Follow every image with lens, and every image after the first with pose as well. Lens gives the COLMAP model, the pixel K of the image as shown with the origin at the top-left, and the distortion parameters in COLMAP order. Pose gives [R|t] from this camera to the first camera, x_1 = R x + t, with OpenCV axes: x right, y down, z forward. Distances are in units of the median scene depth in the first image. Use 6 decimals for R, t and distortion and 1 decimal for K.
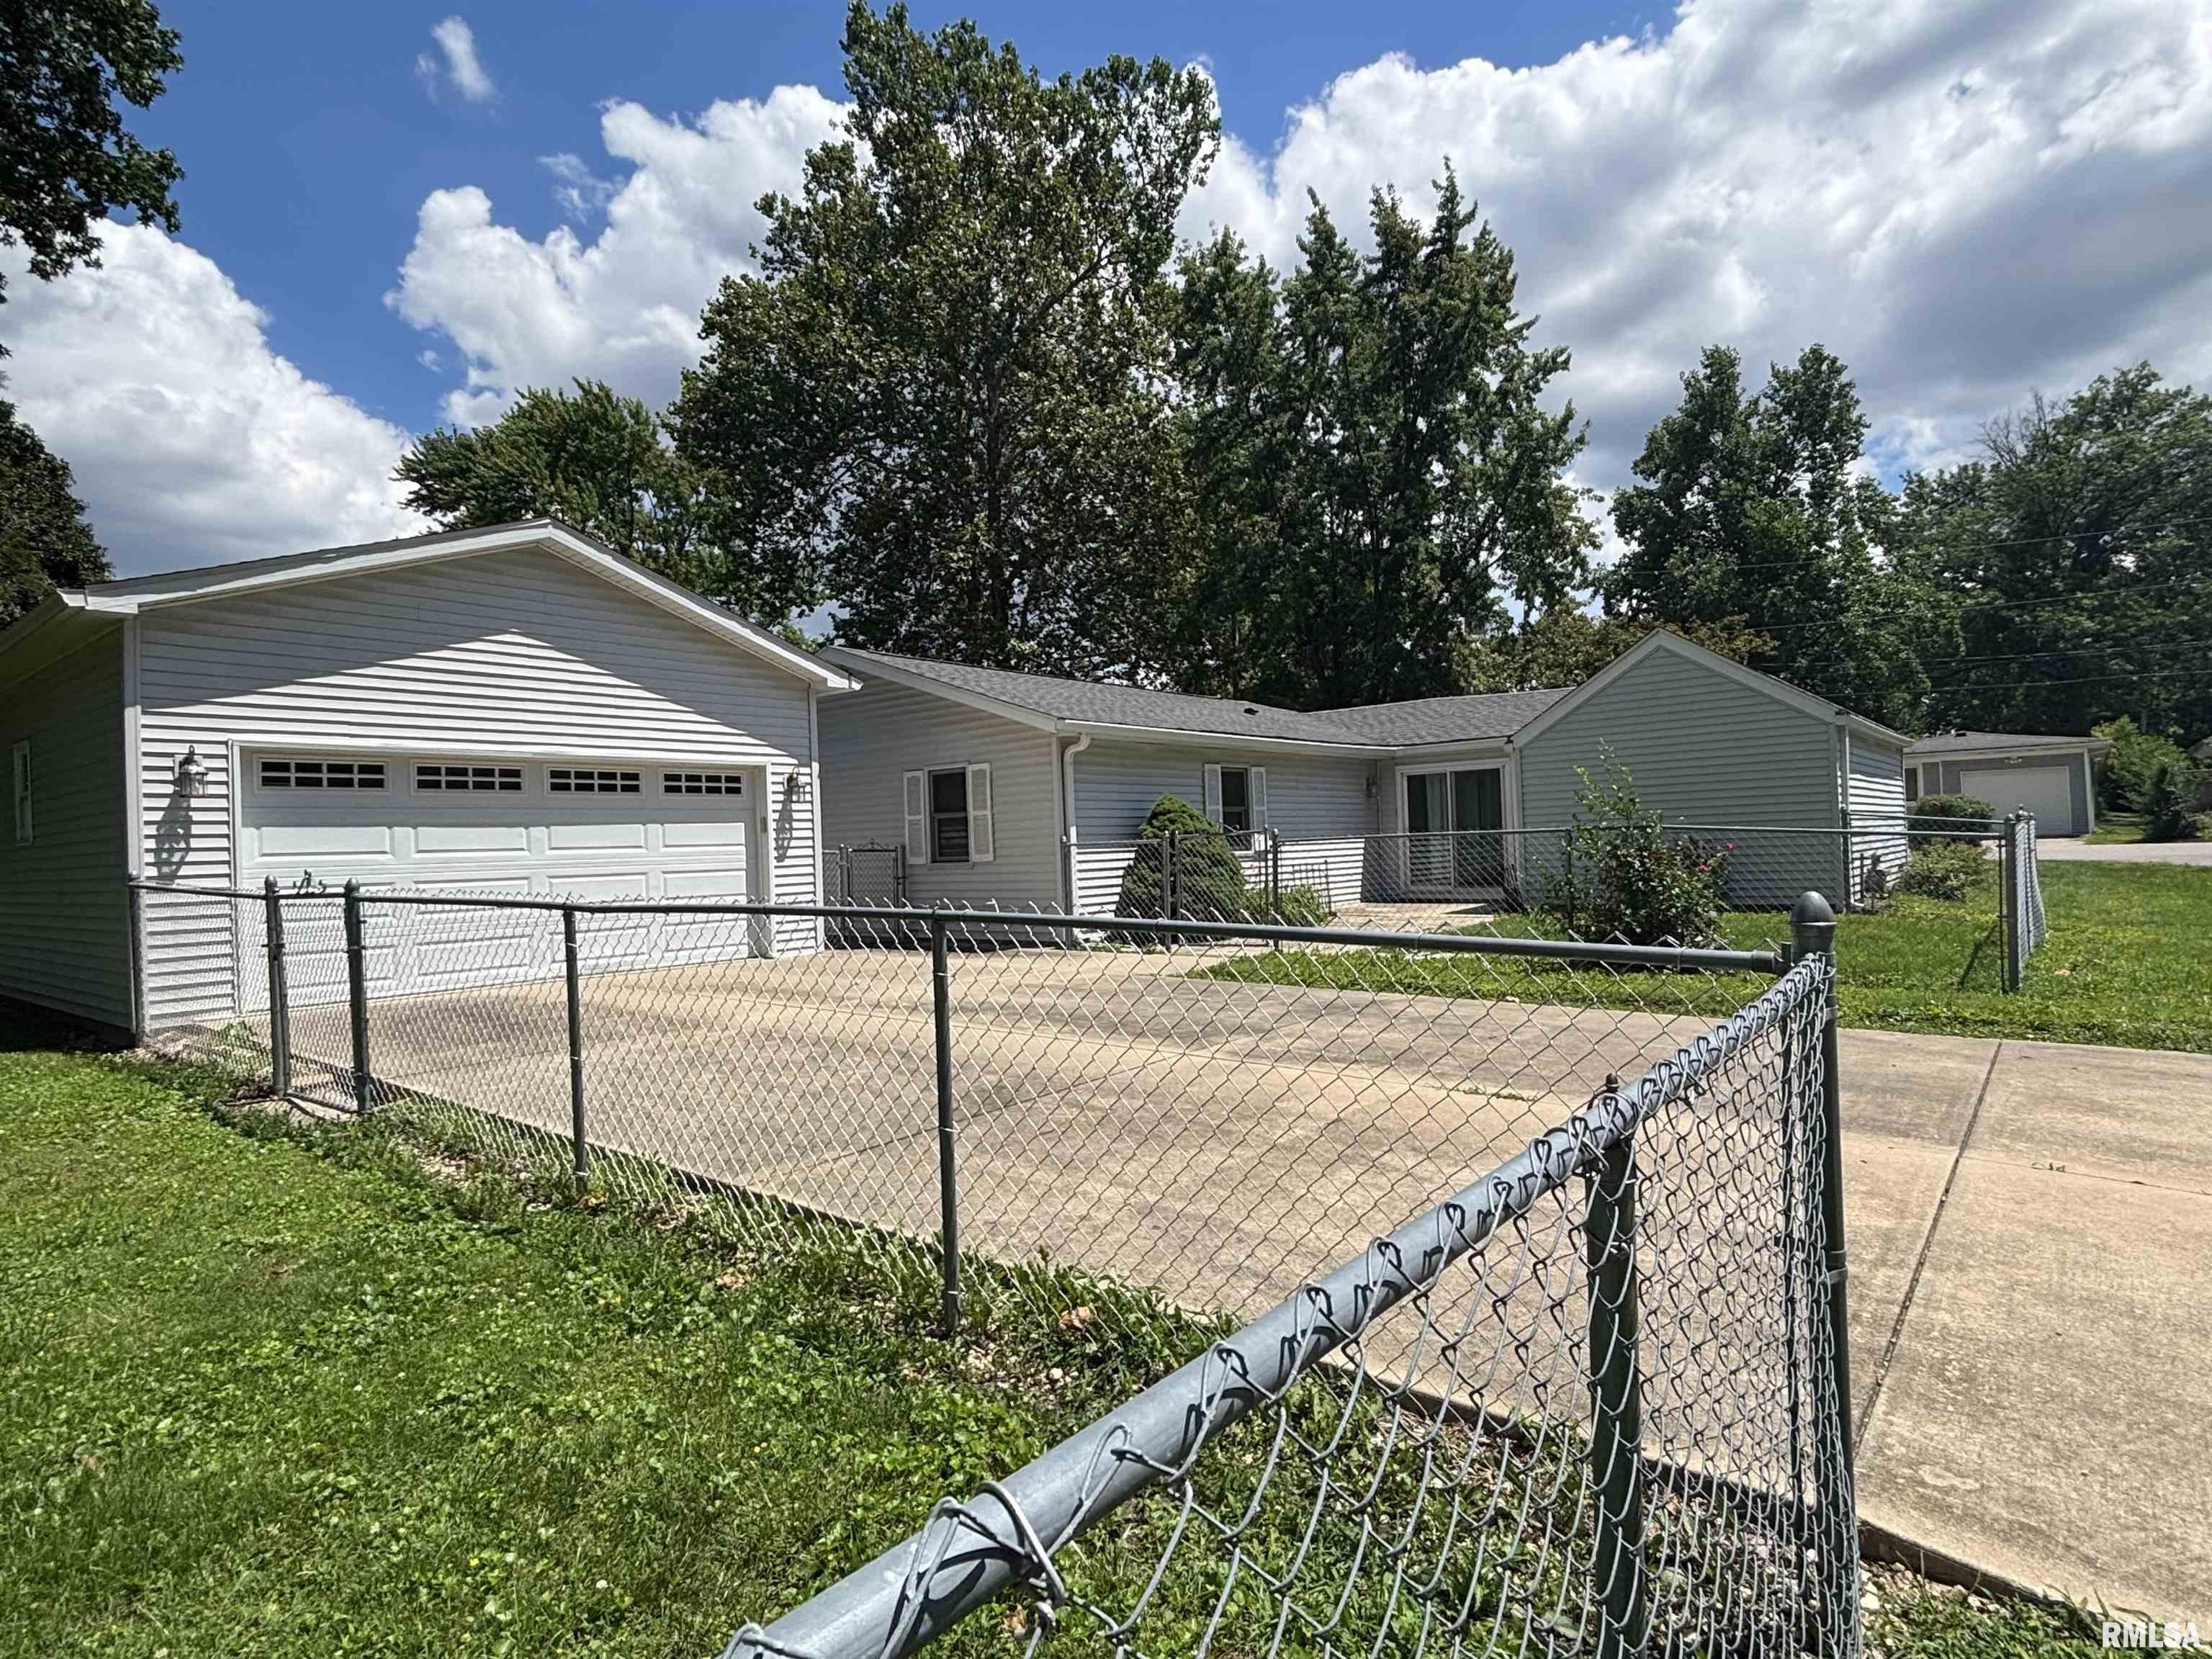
lens RADIAL K [[1211.9, 0, 1102.7], [0, 1211.9, 839.2], [0, 0, 1]] dist [-0.012896, 0.009472]
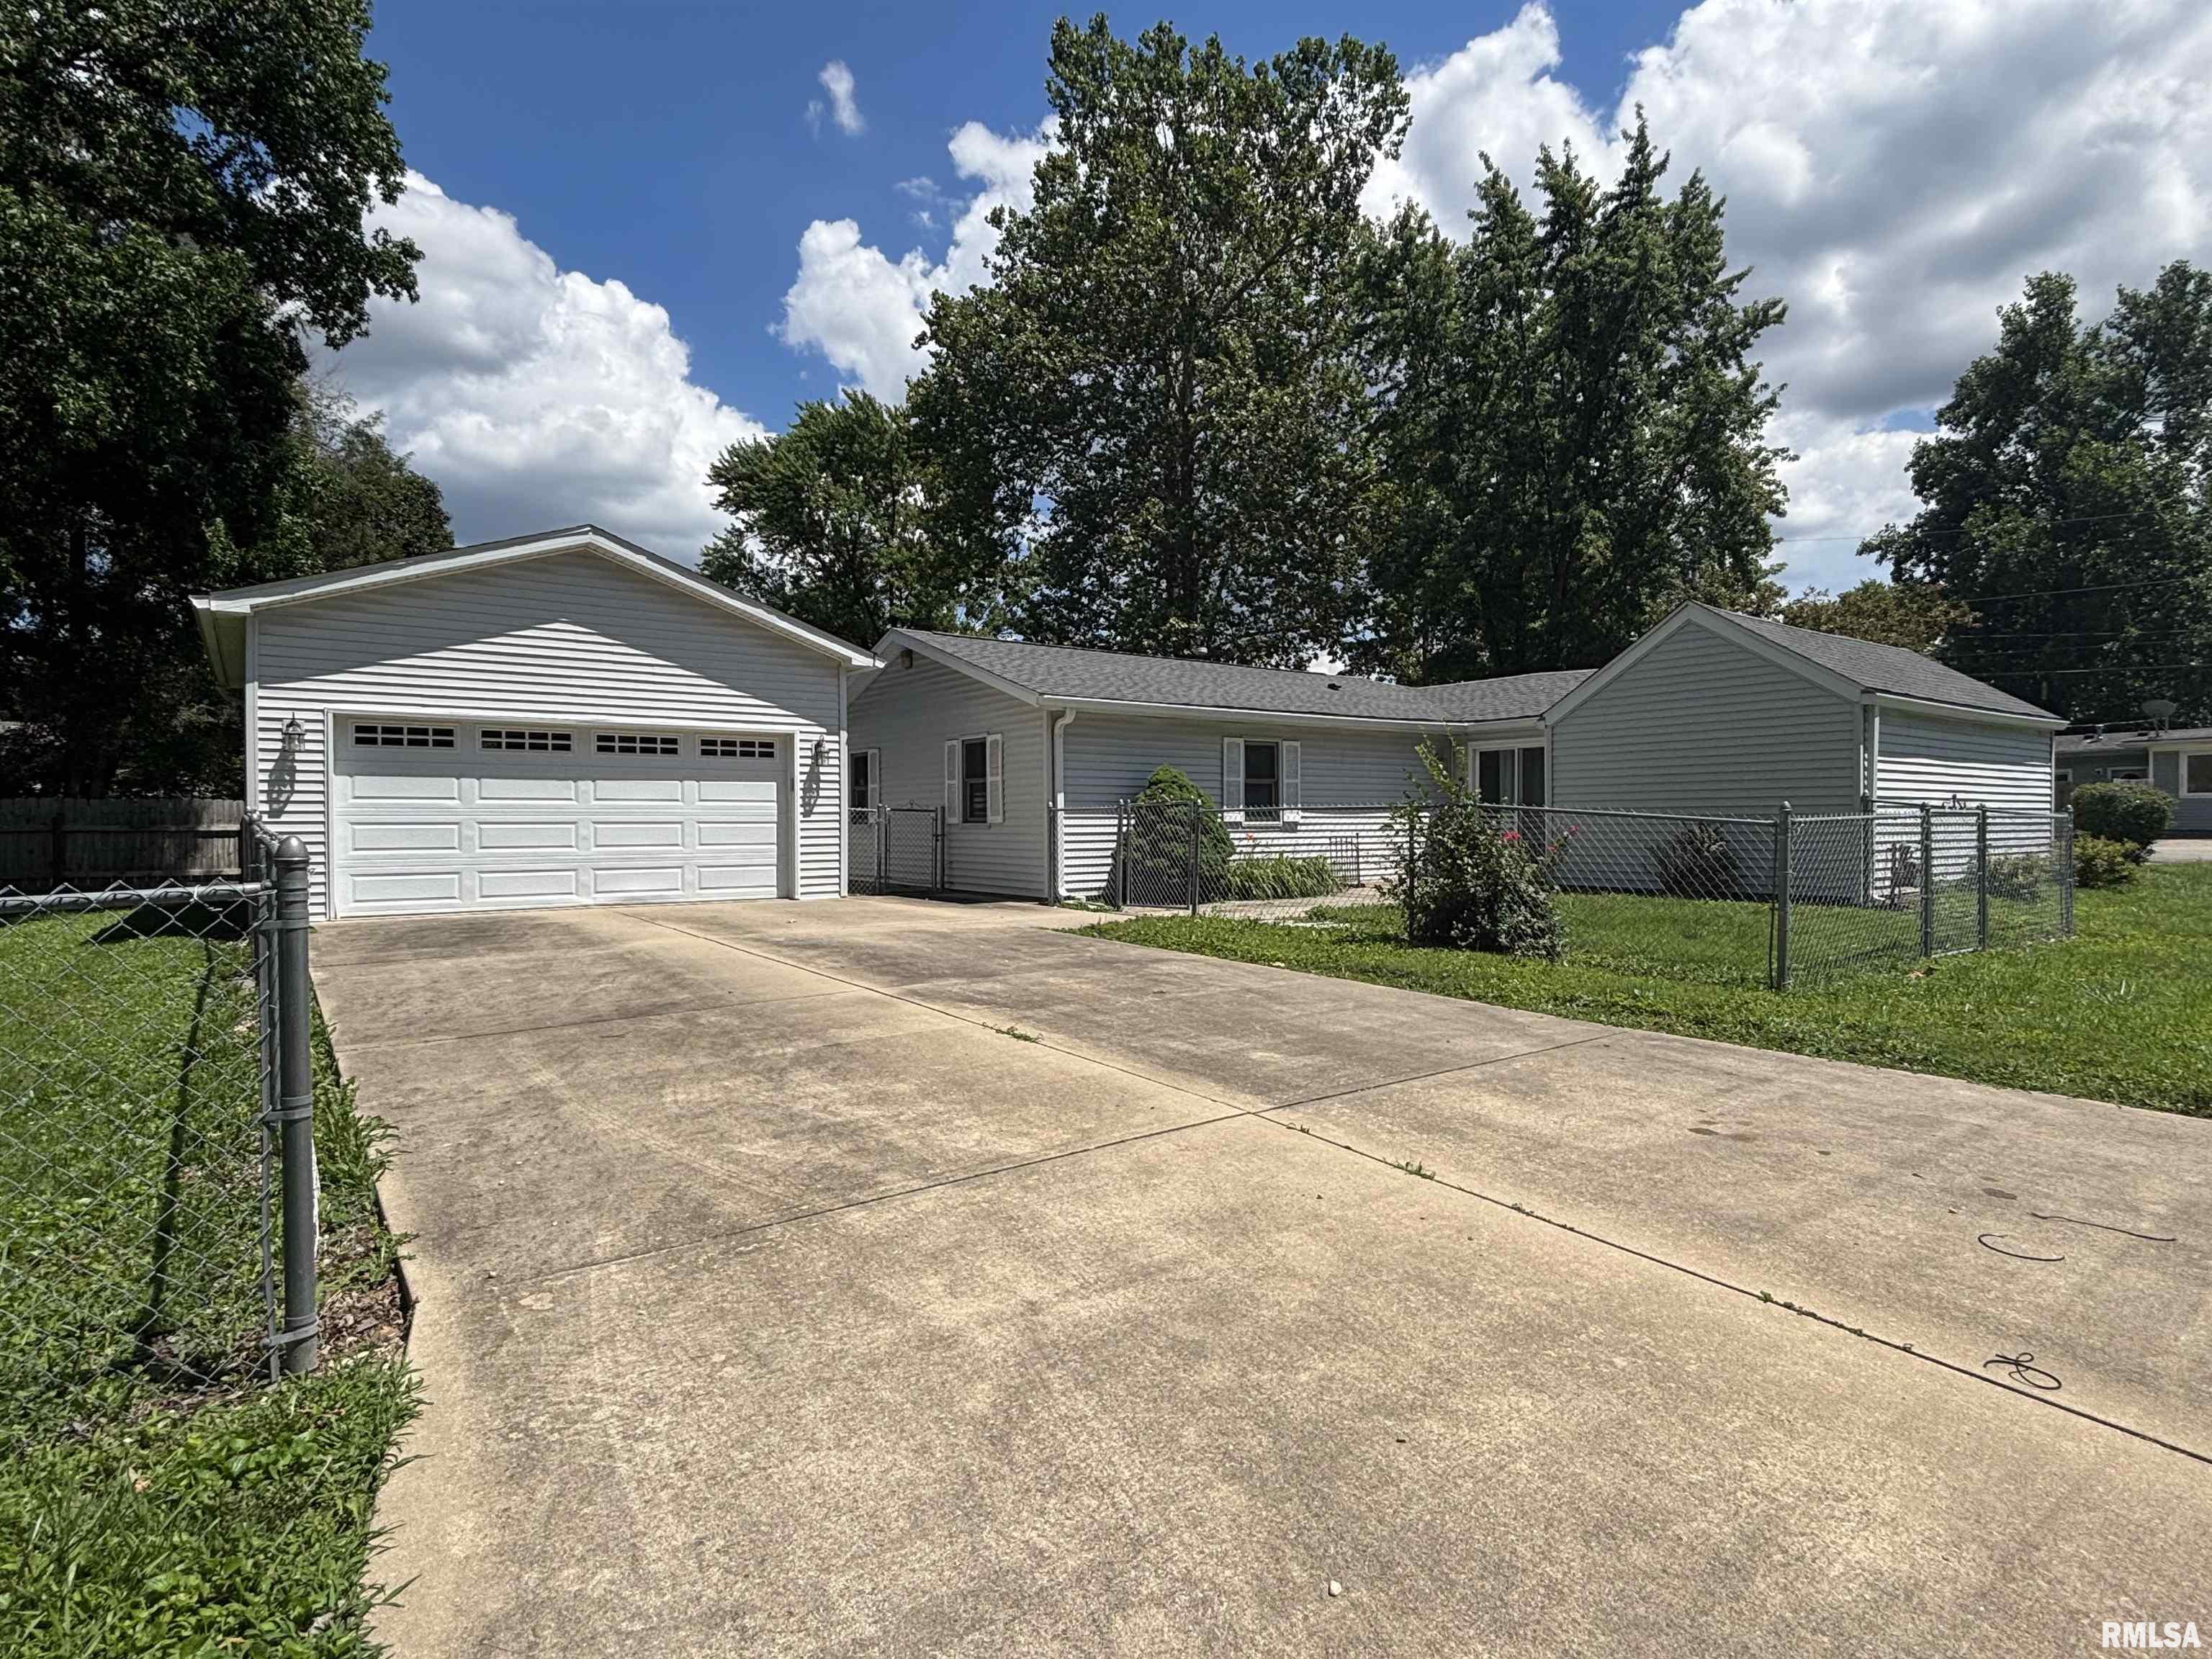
lens RADIAL K [[1161.2, 0, 1110.2], [0, 1161.2, 842.2], [0, 0, 1]] dist [-0.010227, 0.004225]
pose [[0.969208, 0.035565, -0.243660, 0.270596], [-0.028121, 0.999027, 0.033961, -0.002716], [0.244631, -0.026063, 0.969266, -0.005737]]
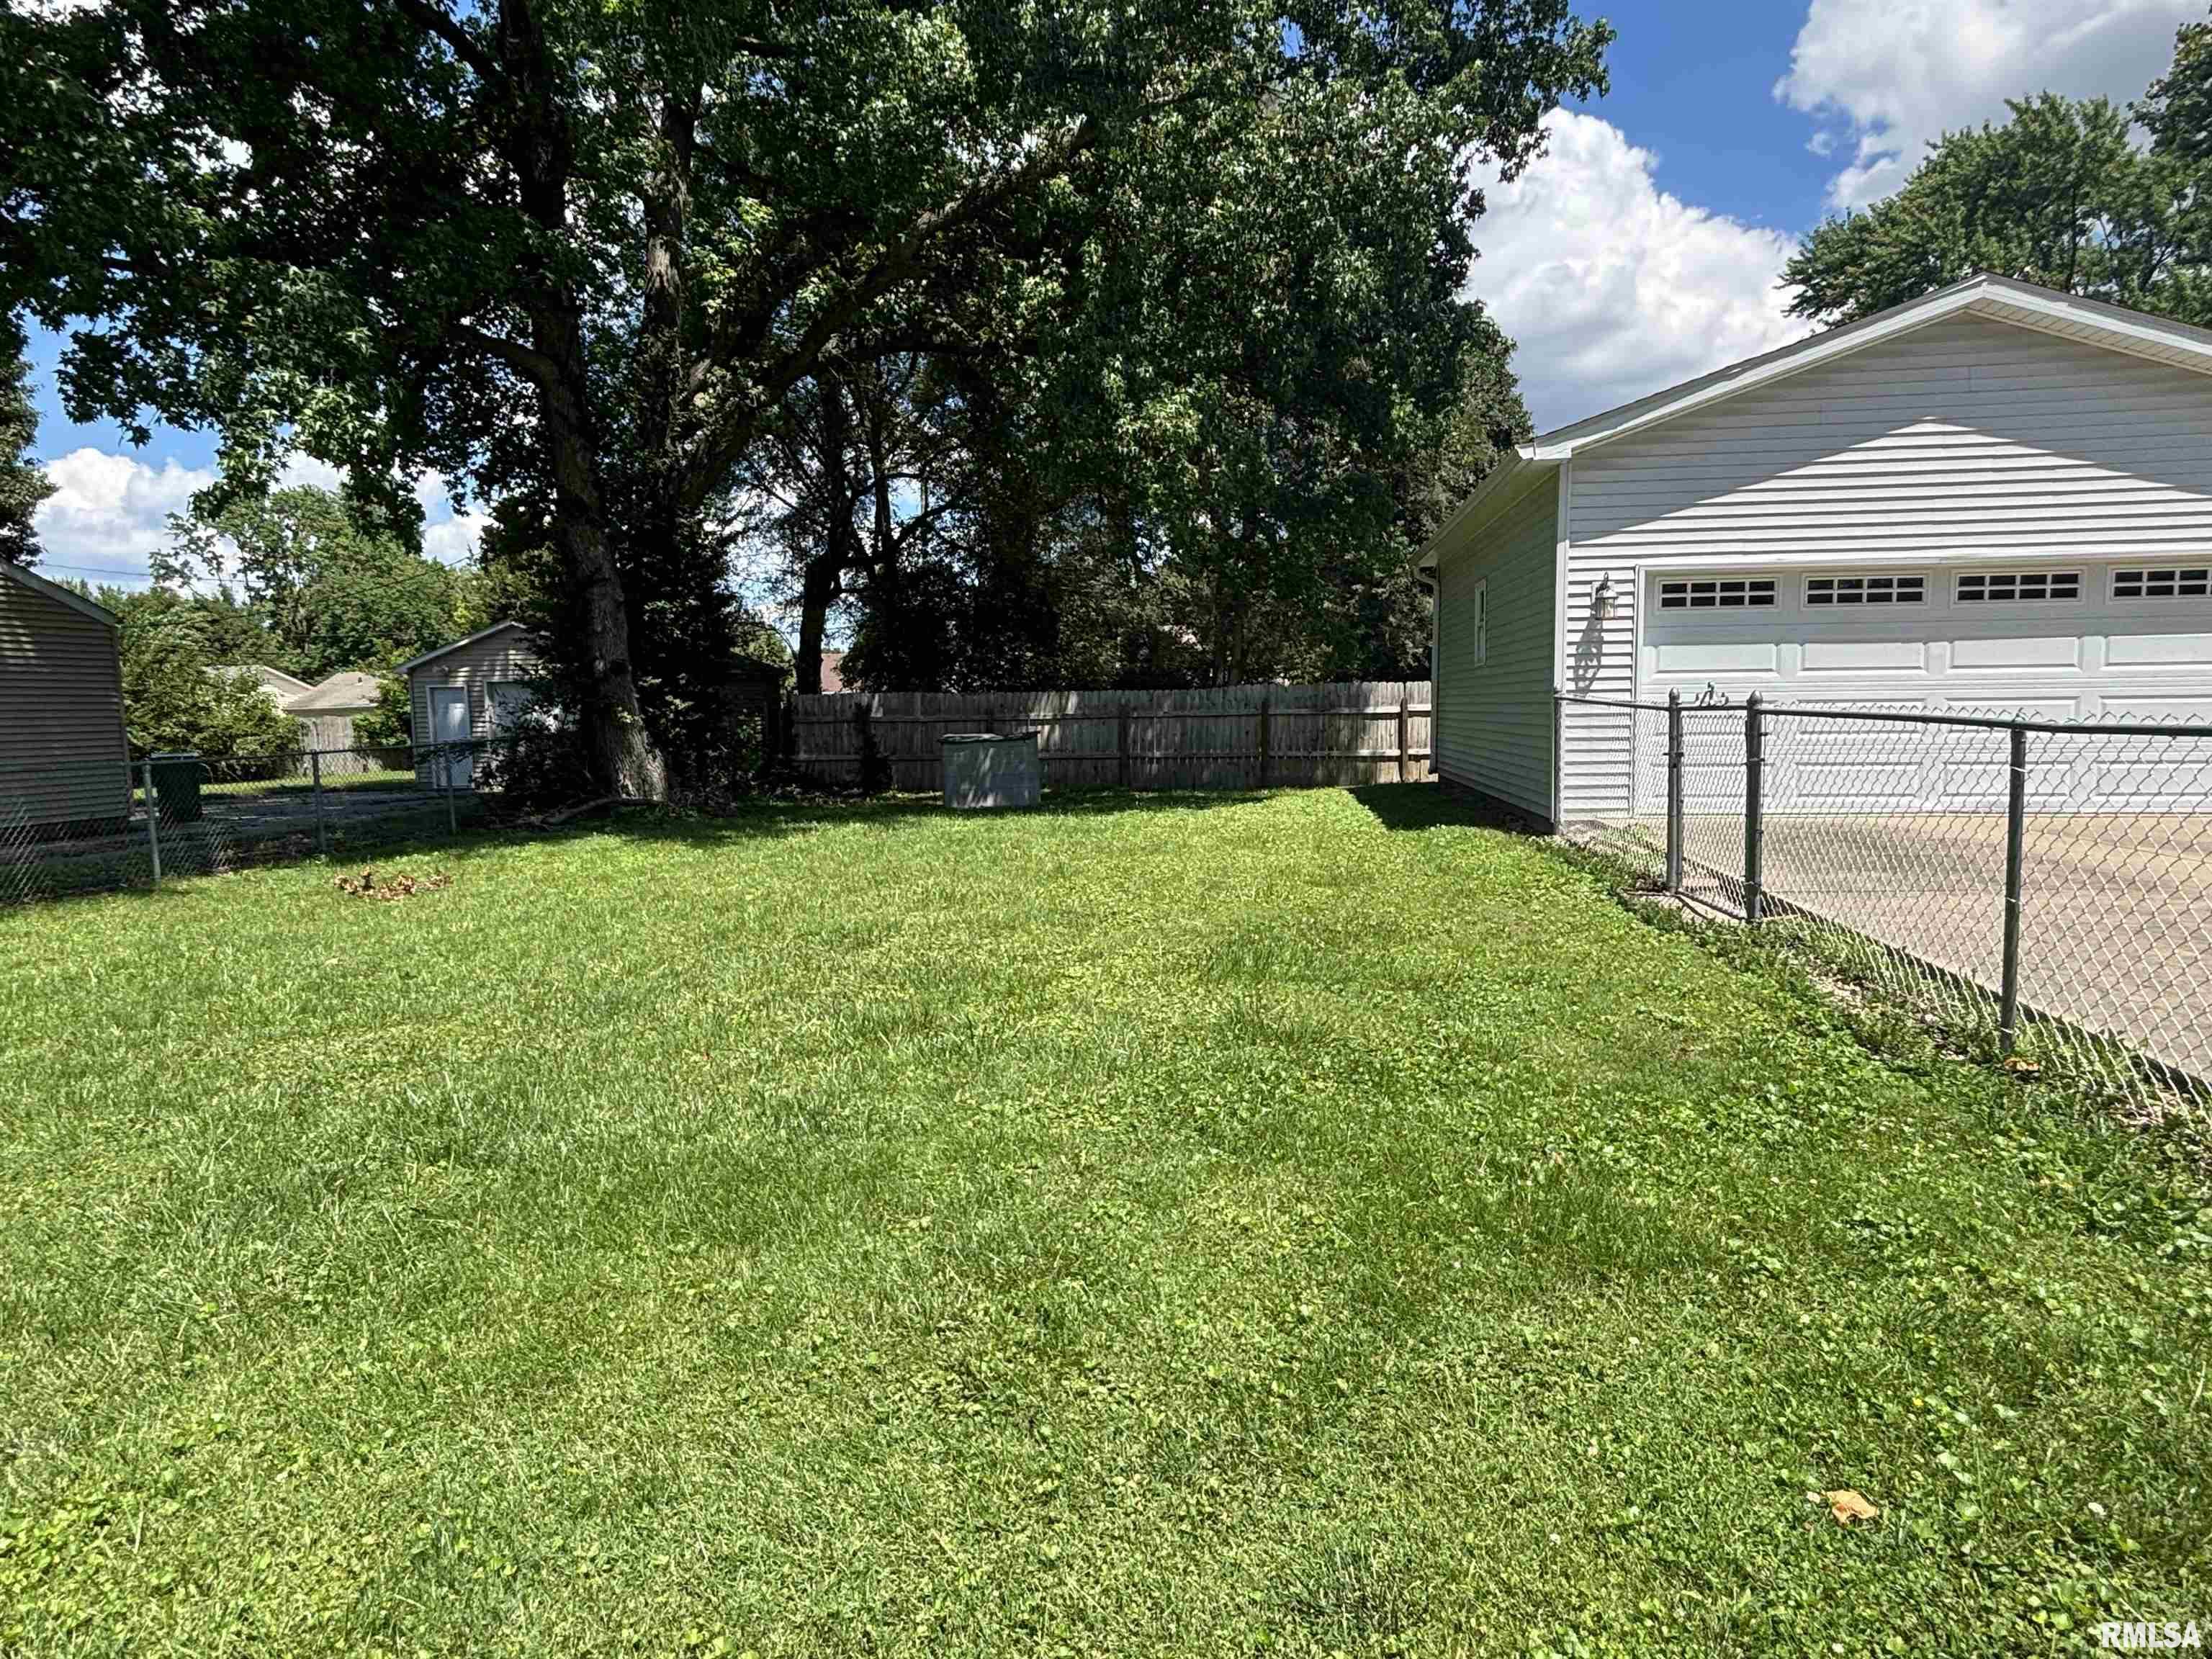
lens RADIAL K [[1211.9, 0, 1088.6], [0, 1211.9, 829.4], [0, 0, 1]] dist [-0.012896, 0.009472]
pose [[0.518179, 0.111374, -0.847990, -0.017890], [0.004621, 0.991106, 0.132995, 0.004412], [0.855260, -0.072834, 0.513055, -0.001314]]
